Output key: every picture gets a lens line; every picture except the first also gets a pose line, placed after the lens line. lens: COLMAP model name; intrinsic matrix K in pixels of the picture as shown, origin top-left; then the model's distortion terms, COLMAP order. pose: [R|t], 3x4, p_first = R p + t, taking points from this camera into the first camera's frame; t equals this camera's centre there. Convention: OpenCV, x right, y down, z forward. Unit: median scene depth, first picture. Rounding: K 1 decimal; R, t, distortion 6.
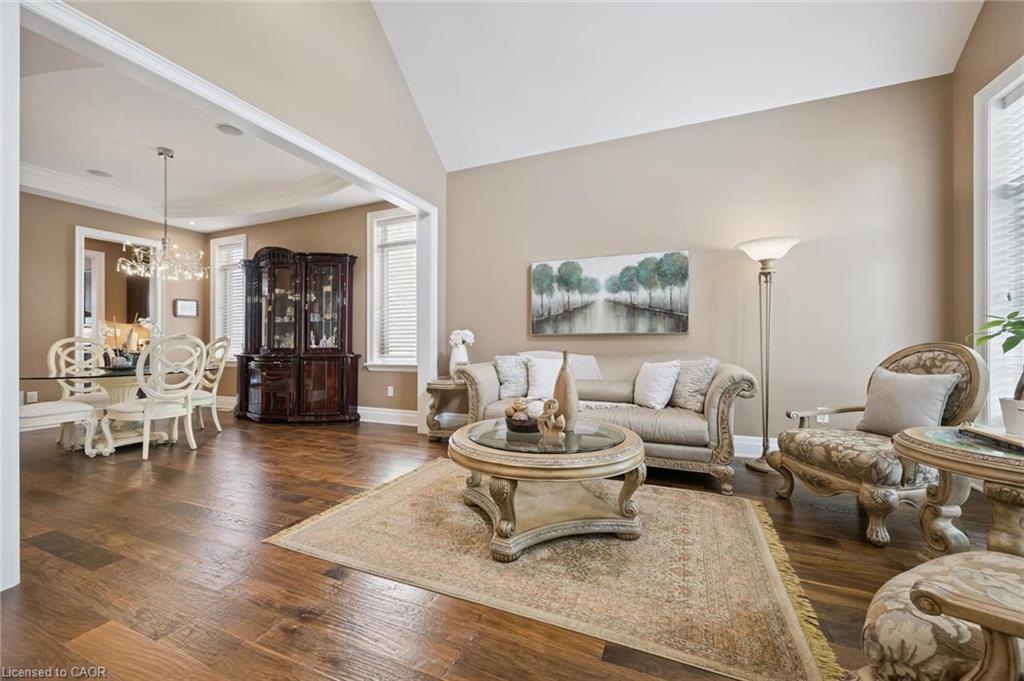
lens RADIAL K [[402.6, 0, 520.1], [0, 402.6, 339.9], [0, 0, 1]] dist [-0.002248, 0.000181]
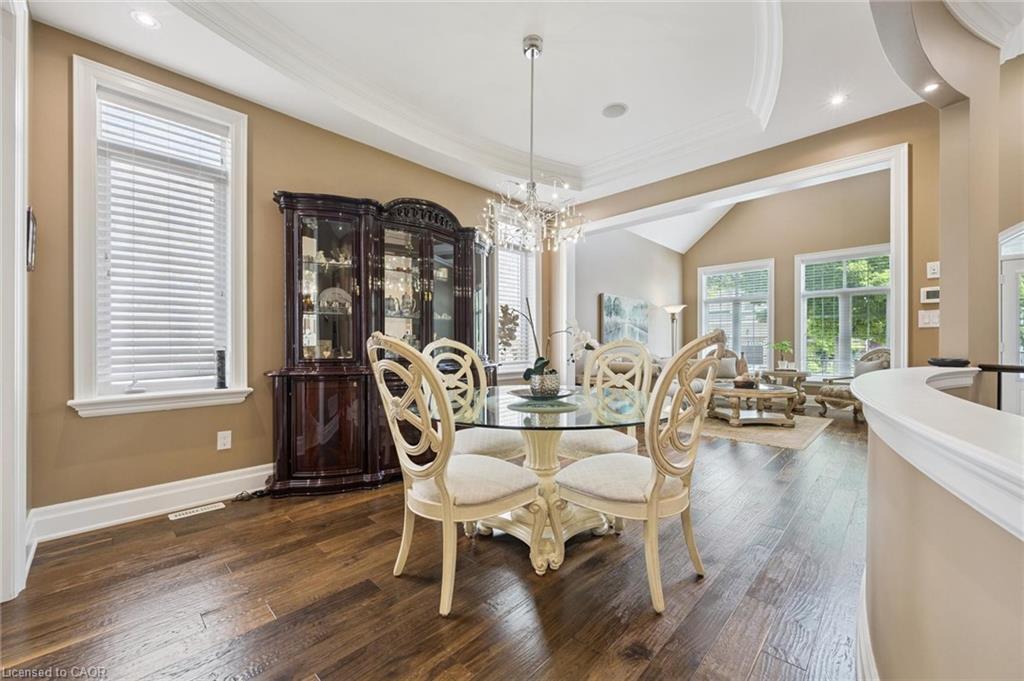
lens RADIAL K [[402.6, 0, 518.5], [0, 402.6, 348.2], [0, 0, 1]] dist [-0.002248, 0.000181]
pose [[0.363505, 0.005910, 0.931573, -1.566442], [-0.004376, 0.999980, -0.004637, 0.013021], [-0.931582, -0.002391, 0.363523, 0.831527]]
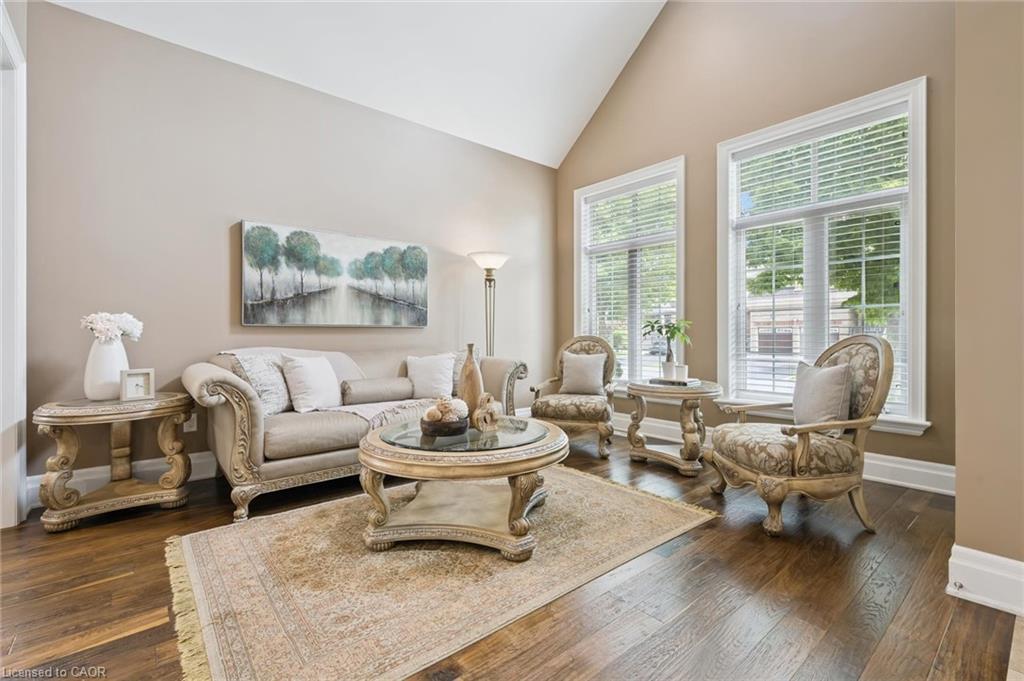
lens RADIAL K [[448.5, 0, 515.7], [0, 448.5, 338.9], [0, 0, 1]] dist [0.002415, 0.000650]
pose [[0.459524, -0.003333, 0.888159, -0.481858], [-0.002587, 0.999984, 0.005091, 0.007003], [-0.888162, -0.004637, 0.459508, 0.251828]]
